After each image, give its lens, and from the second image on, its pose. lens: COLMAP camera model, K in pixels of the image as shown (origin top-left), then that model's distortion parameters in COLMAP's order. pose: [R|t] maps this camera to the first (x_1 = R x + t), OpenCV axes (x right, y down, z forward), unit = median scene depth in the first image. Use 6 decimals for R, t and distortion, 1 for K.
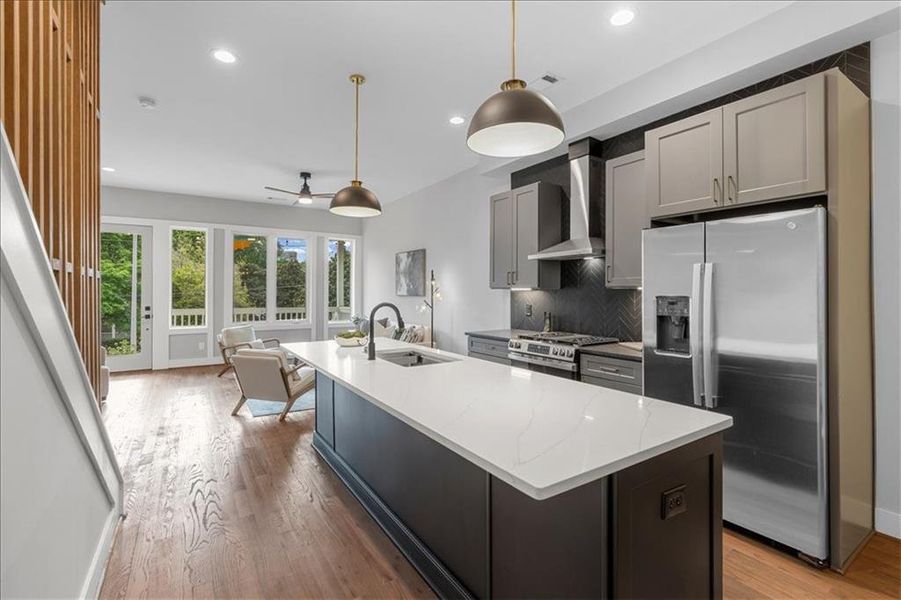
lens RADIAL K [[412.5, 0, 450.7], [0, 412.5, 290.9], [0, 0, 1]] dist [-0.013223, 0.002727]
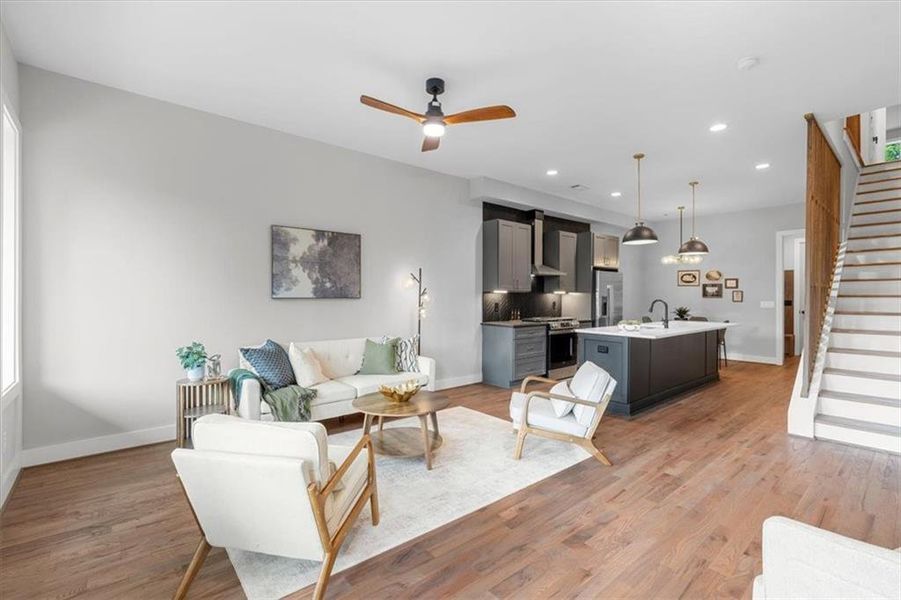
lens RADIAL K [[412.5, 0, 452.8], [0, 412.5, 295.9], [0, 0, 1]] dist [-0.013223, 0.002727]
pose [[-0.140743, -0.000625, 0.990046, -1.146735], [-0.005091, 0.999987, -0.000092, 0.010225], [-0.990033, -0.005053, -0.140744, 1.313072]]
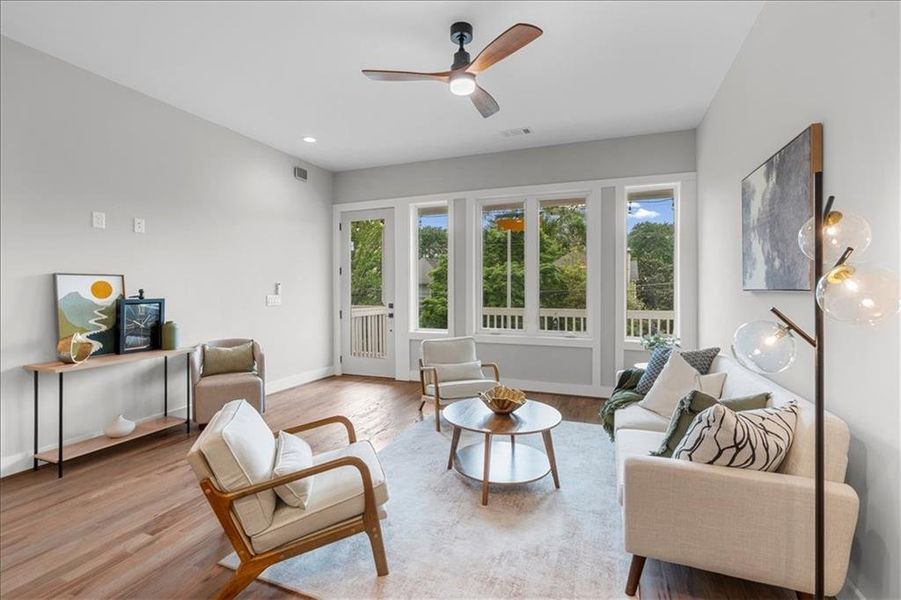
lens RADIAL K [[412.5, 0, 450.4], [0, 412.5, 291.6], [0, 0, 1]] dist [-0.013223, 0.002727]
pose [[0.589903, 0.002233, -0.807471, 0.017985], [0.004093, 0.999975, 0.005756, 0.013681], [0.807464, -0.006701, 0.589879, 0.887810]]
